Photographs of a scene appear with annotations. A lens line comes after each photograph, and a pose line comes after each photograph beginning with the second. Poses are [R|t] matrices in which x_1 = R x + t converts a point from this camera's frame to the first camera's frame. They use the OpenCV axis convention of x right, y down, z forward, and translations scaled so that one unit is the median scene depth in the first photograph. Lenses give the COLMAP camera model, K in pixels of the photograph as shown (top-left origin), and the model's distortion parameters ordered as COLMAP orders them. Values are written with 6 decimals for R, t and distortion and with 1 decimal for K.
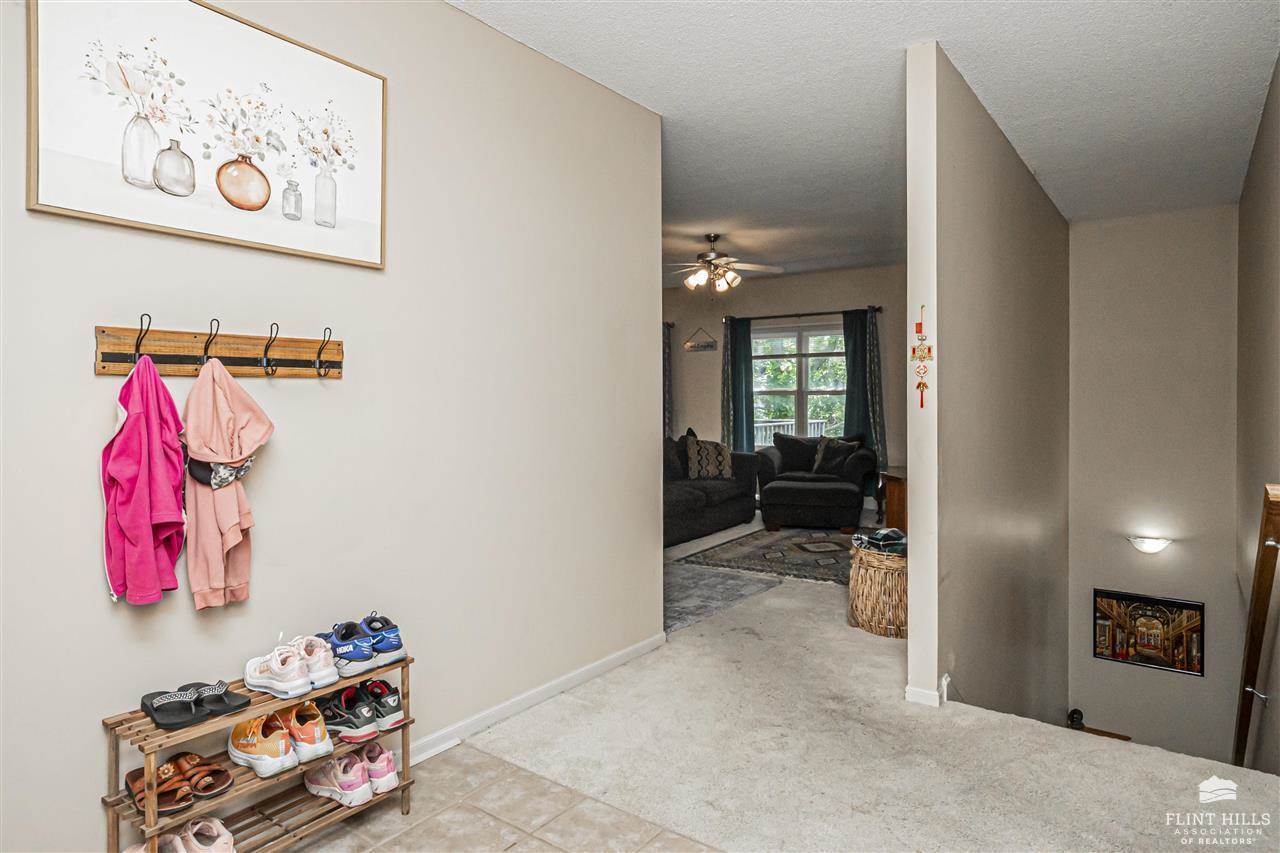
lens RADIAL K [[739.0, 0, 637.9], [0, 739.0, 385.1], [0, 0, 1]] dist [-0.003826, 0.000117]
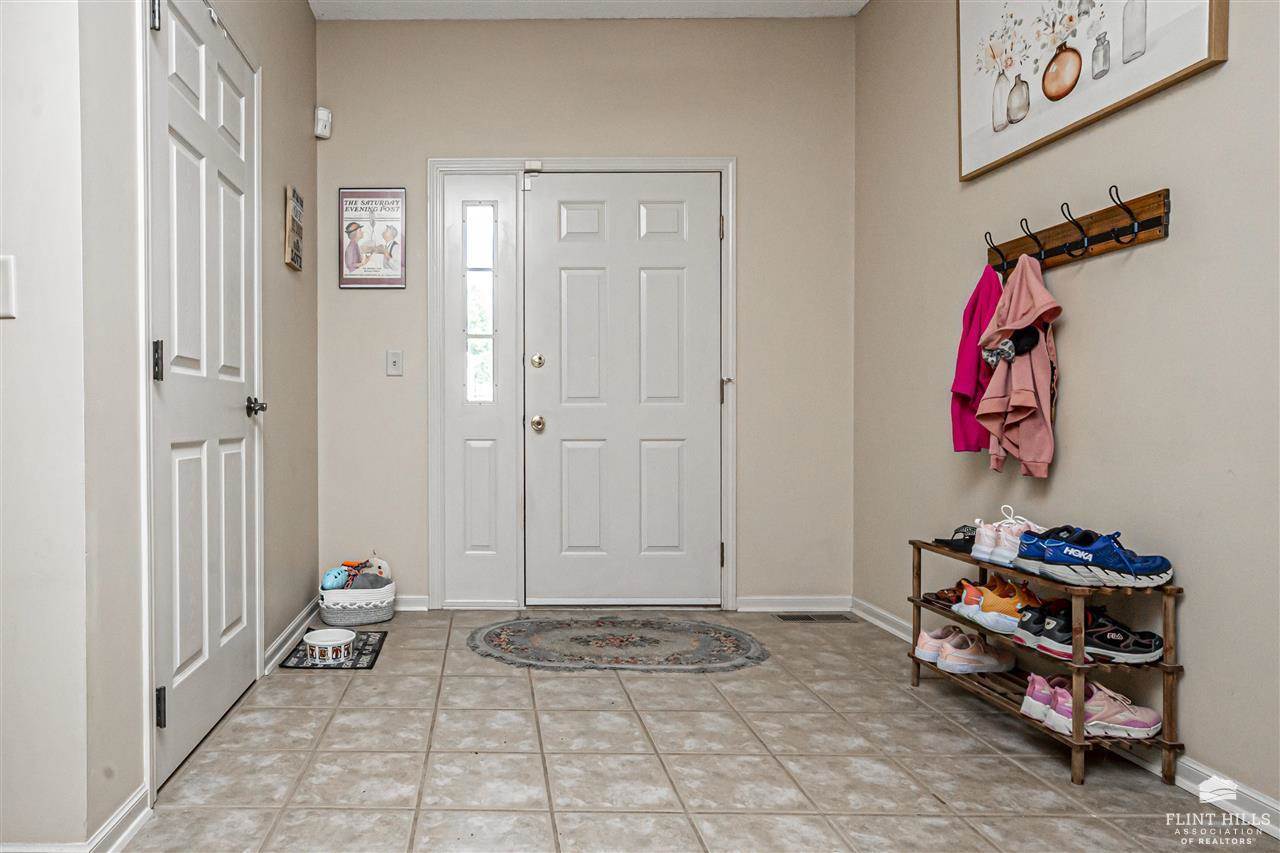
lens RADIAL K [[743.6, 0, 614.2], [0, 743.6, 431.6], [0, 0, 1]] dist [0.001607, 0.000947]
pose [[-0.698501, 0.013254, -0.715486, 0.617021], [0.002014, 0.999861, 0.016556, 0.196870], [0.715606, 0.010123, -0.698431, 1.235352]]
